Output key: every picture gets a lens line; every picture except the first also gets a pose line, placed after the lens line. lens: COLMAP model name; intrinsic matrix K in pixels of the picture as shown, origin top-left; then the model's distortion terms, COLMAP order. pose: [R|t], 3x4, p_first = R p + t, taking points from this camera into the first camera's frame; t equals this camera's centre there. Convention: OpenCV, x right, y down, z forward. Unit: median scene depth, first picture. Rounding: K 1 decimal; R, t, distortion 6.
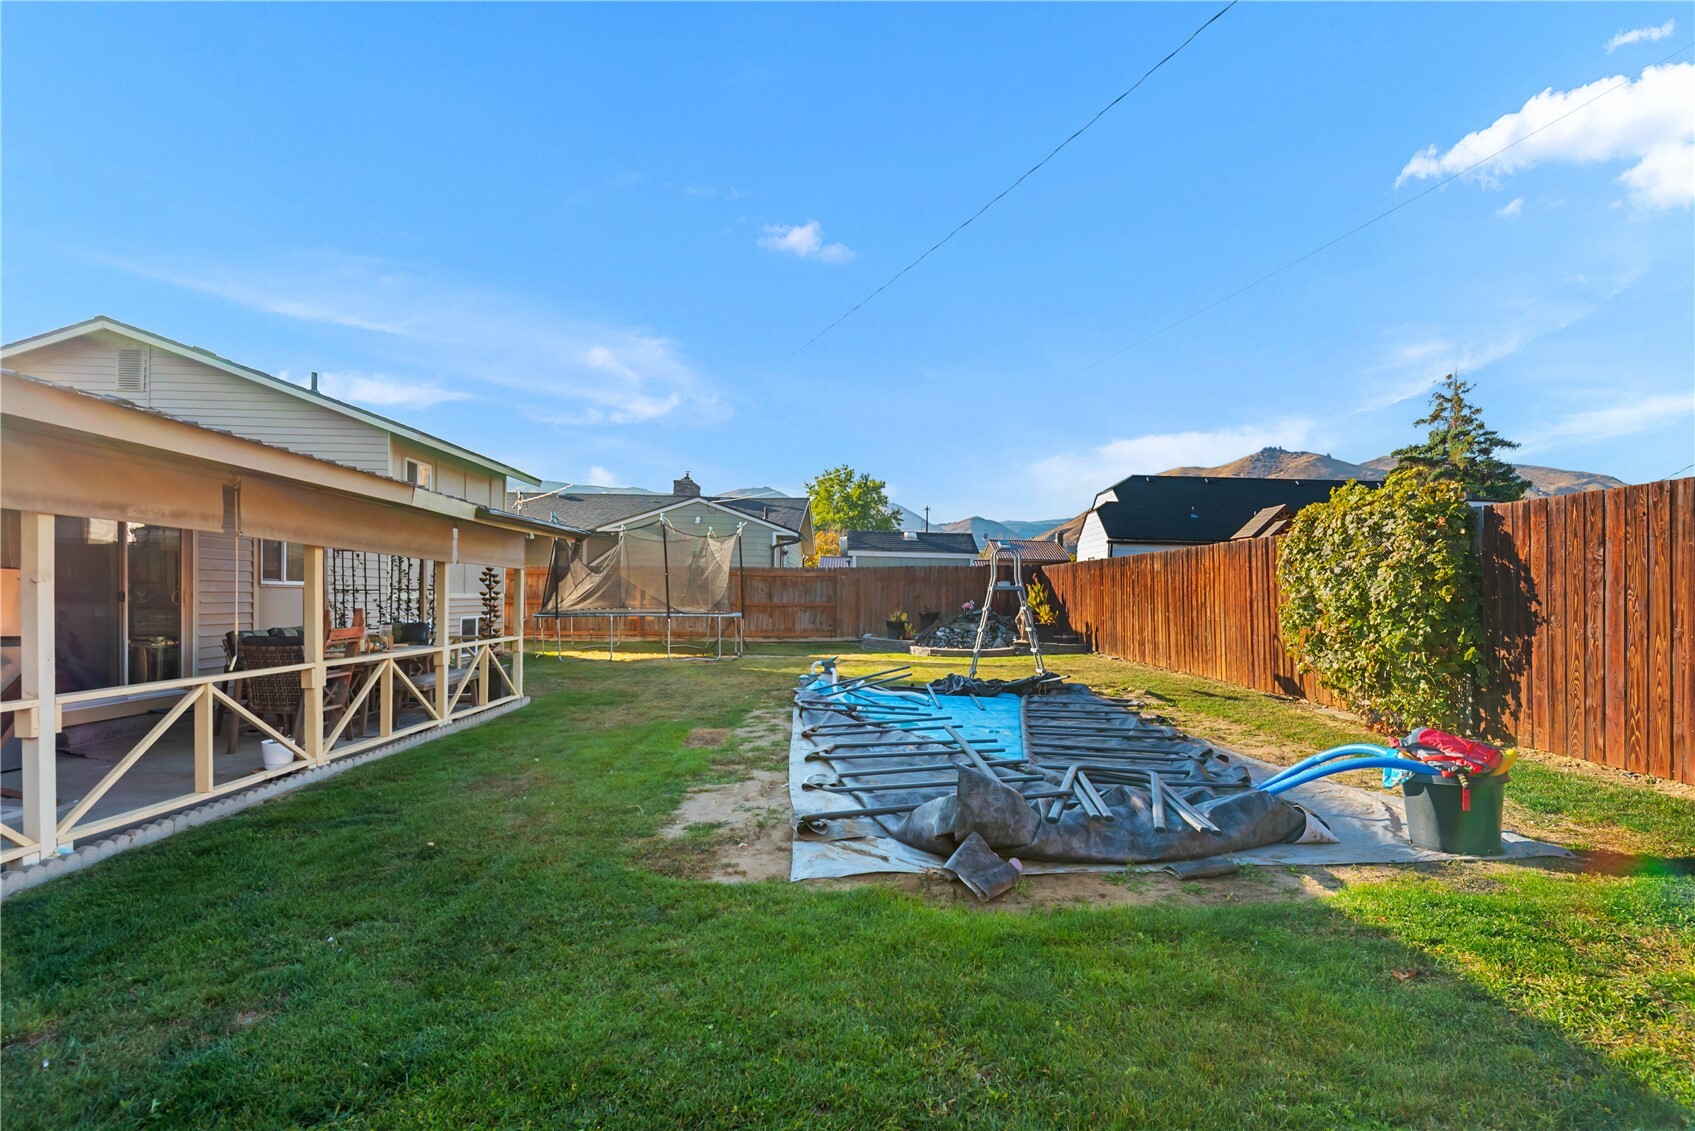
lens RADIAL K [[863.1, 0, 860.3], [0, 863.1, 618.8], [0, 0, 1]] dist [-0.003590, -0.000917]
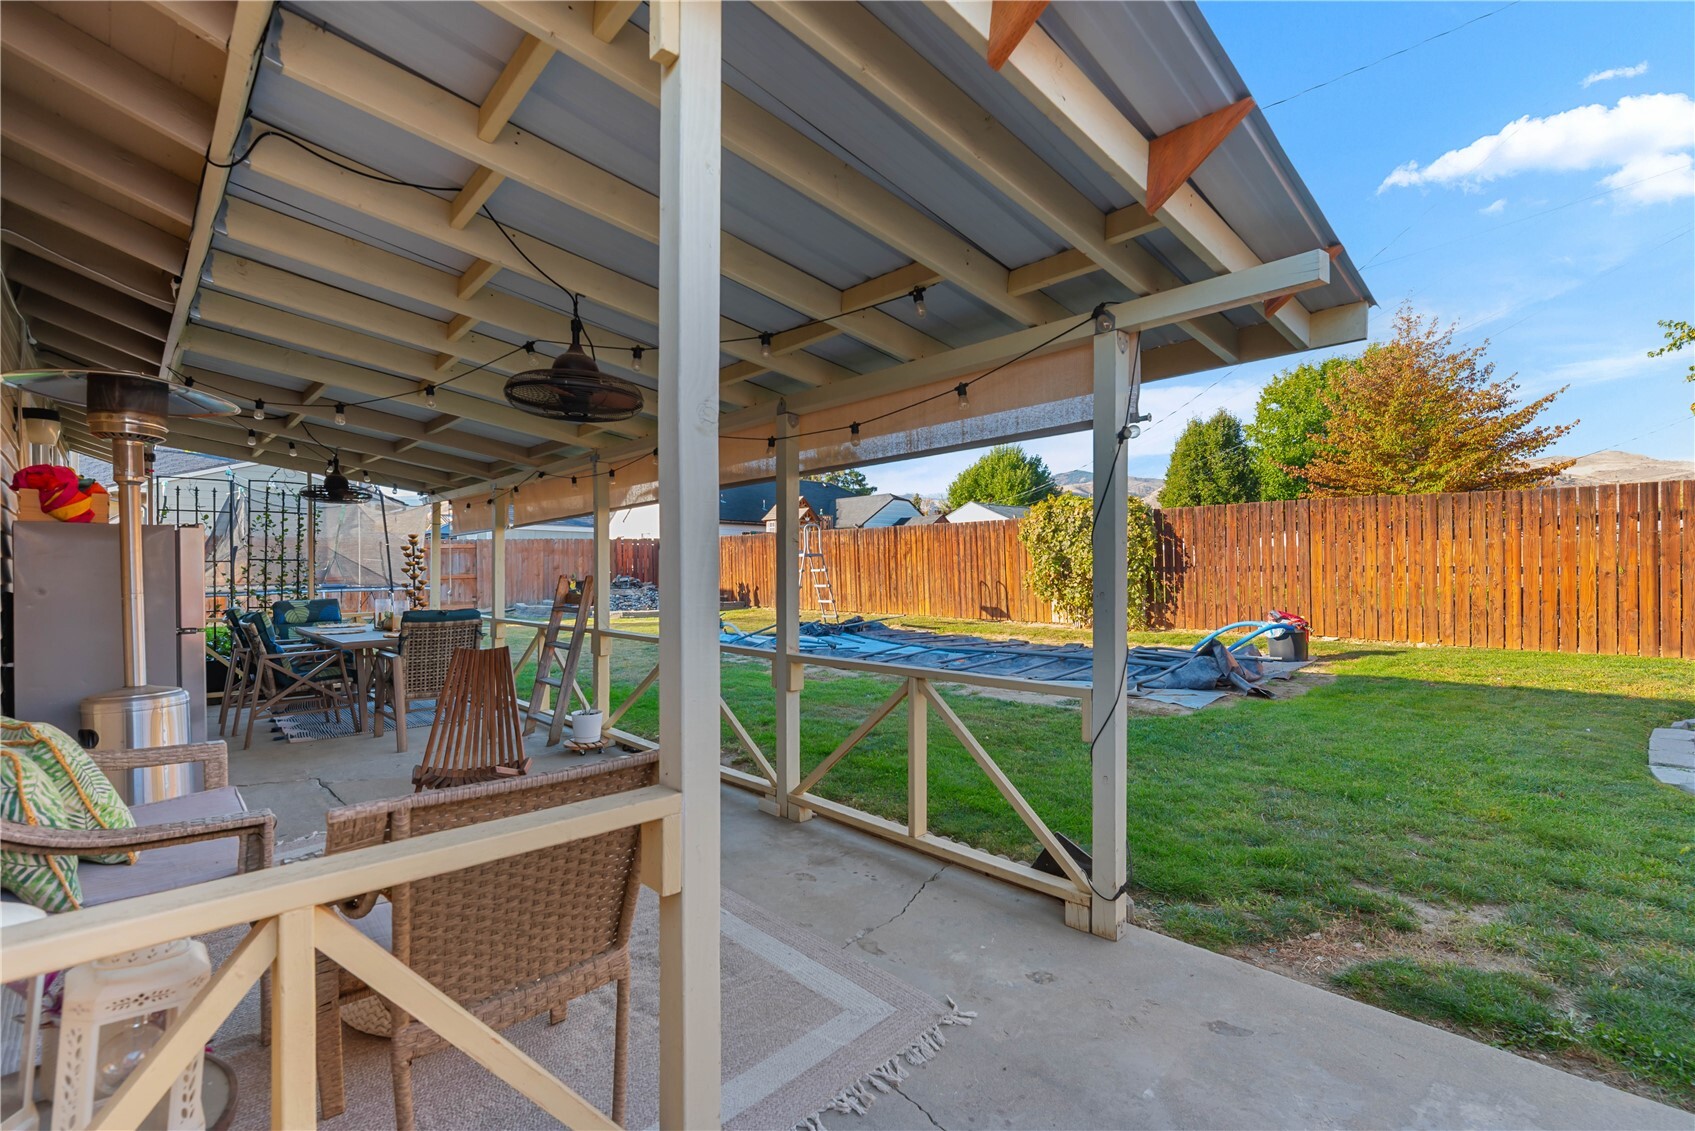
lens RADIAL K [[759.2, 0, 851.2], [0, 759.2, 578.2], [0, 0, 1]] dist [0.002806, -0.000612]
pose [[0.744002, -0.025429, 0.667693, -0.813473], [0.034318, 0.999411, -0.000178, 0.003455], [-0.667295, 0.023047, 0.744437, 0.143509]]
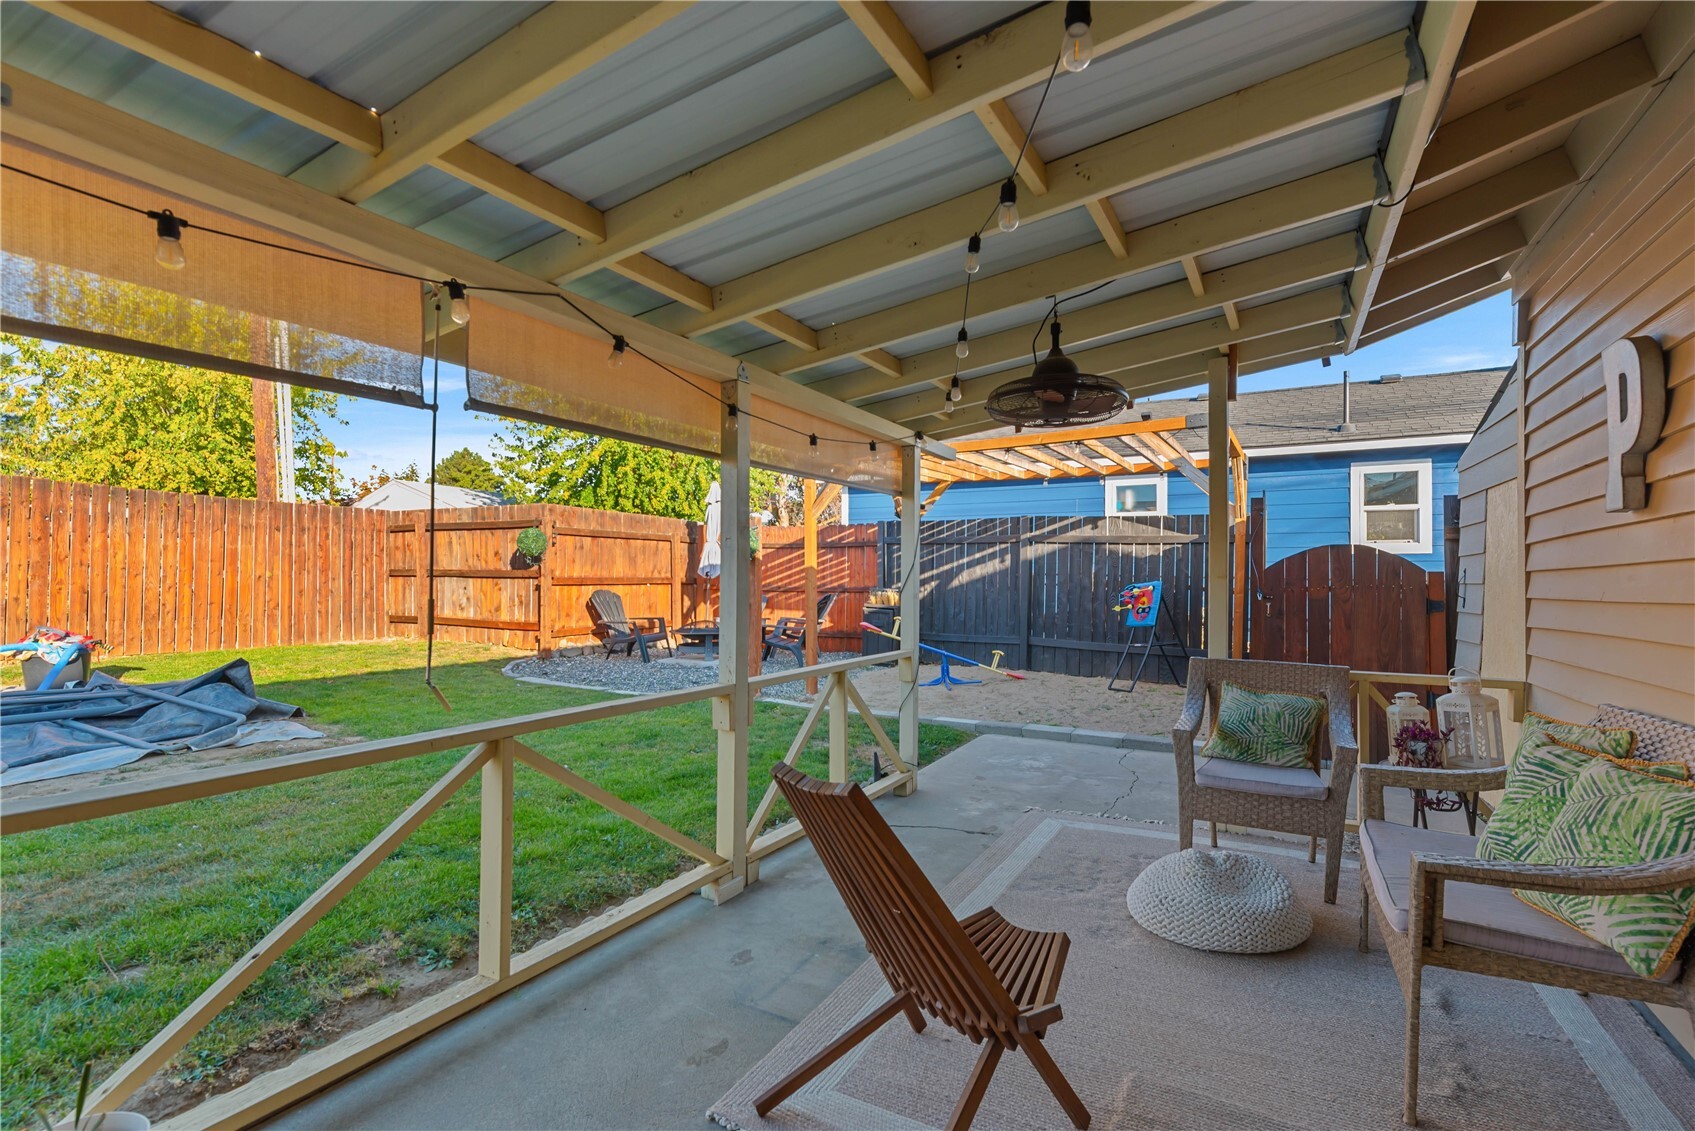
lens RADIAL K [[796.0, 0, 847.5], [0, 796.0, 565.5], [0, 0, 1]] dist [-0.000756, -0.000100]
pose [[-0.869676, -0.018477, 0.493277, -0.767419], [-0.011761, 0.999791, 0.016714, -0.016108], [-0.493483, 0.008734, -0.869712, 0.840798]]
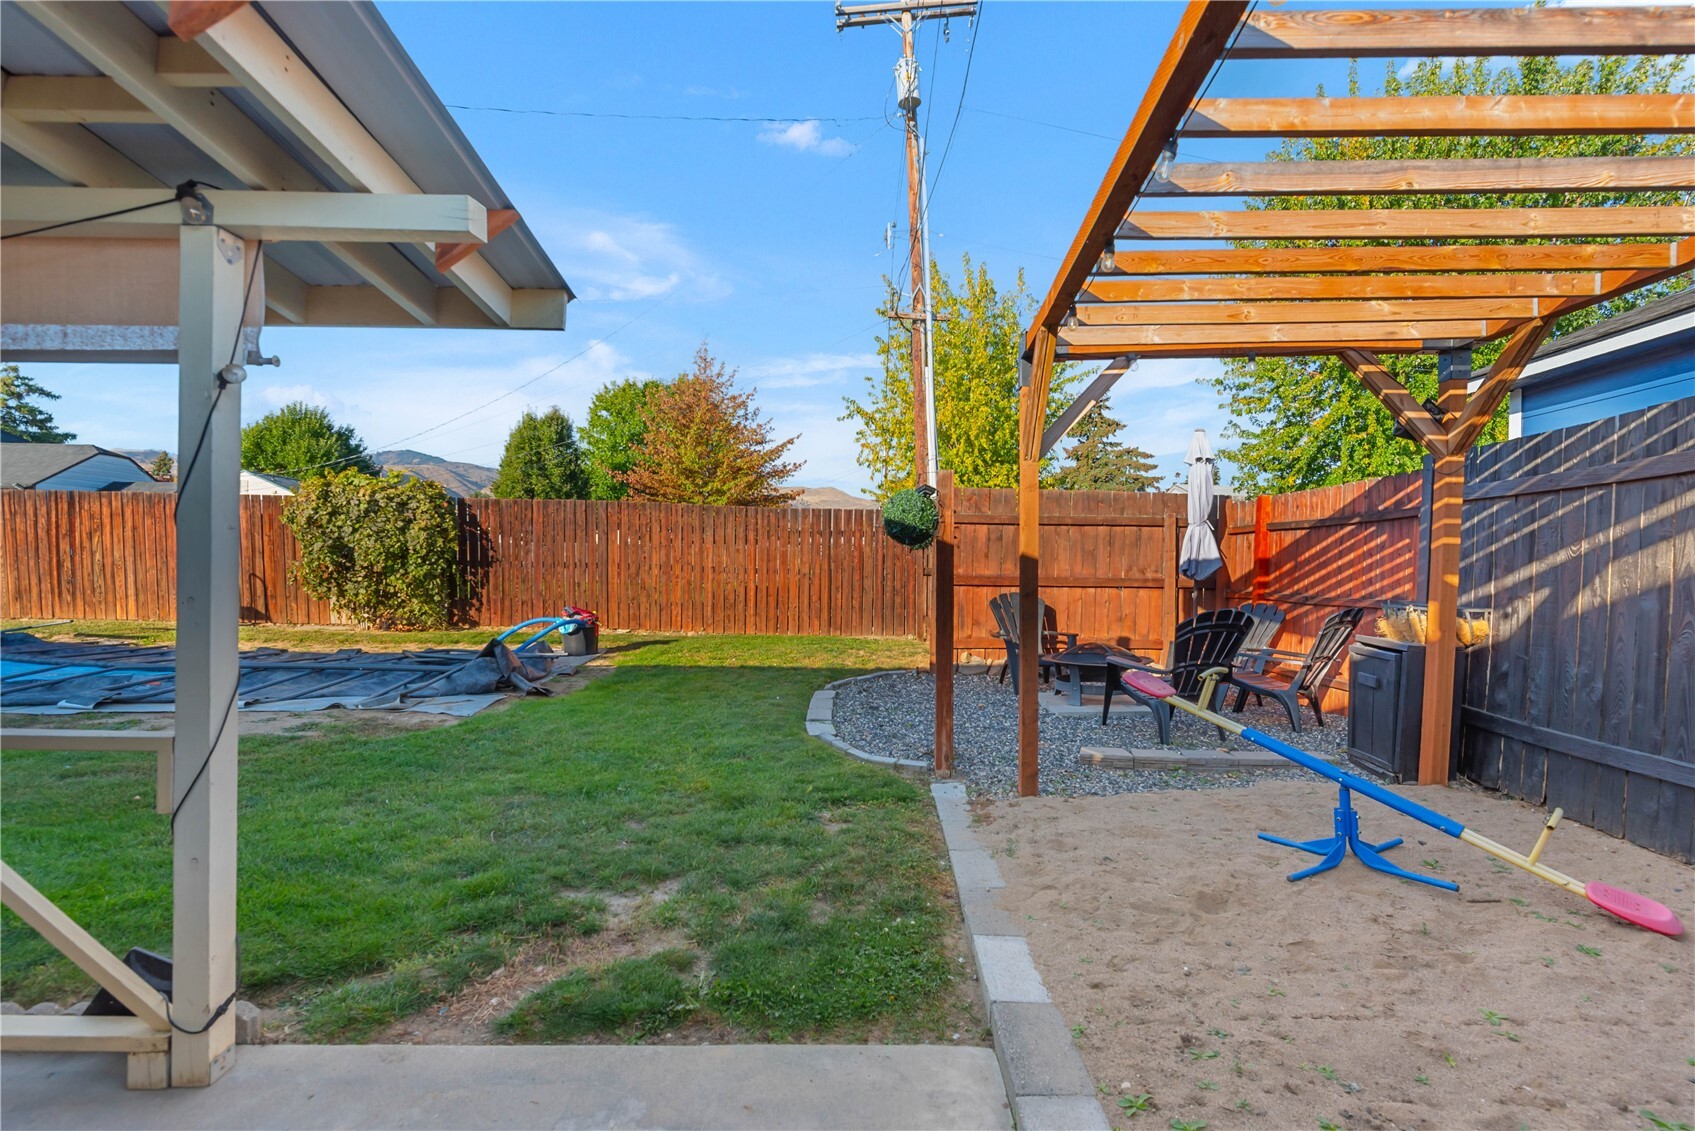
lens RADIAL K [[760.6, 0, 851.5], [0, 760.6, 584.0], [0, 0, 1]] dist [0.002891, -0.000440]
pose [[0.022616, -0.034154, 0.999161, -0.739270], [0.007920, 0.999391, 0.033982, 0.002898], [-0.999713, 0.007145, 0.022873, 0.110900]]
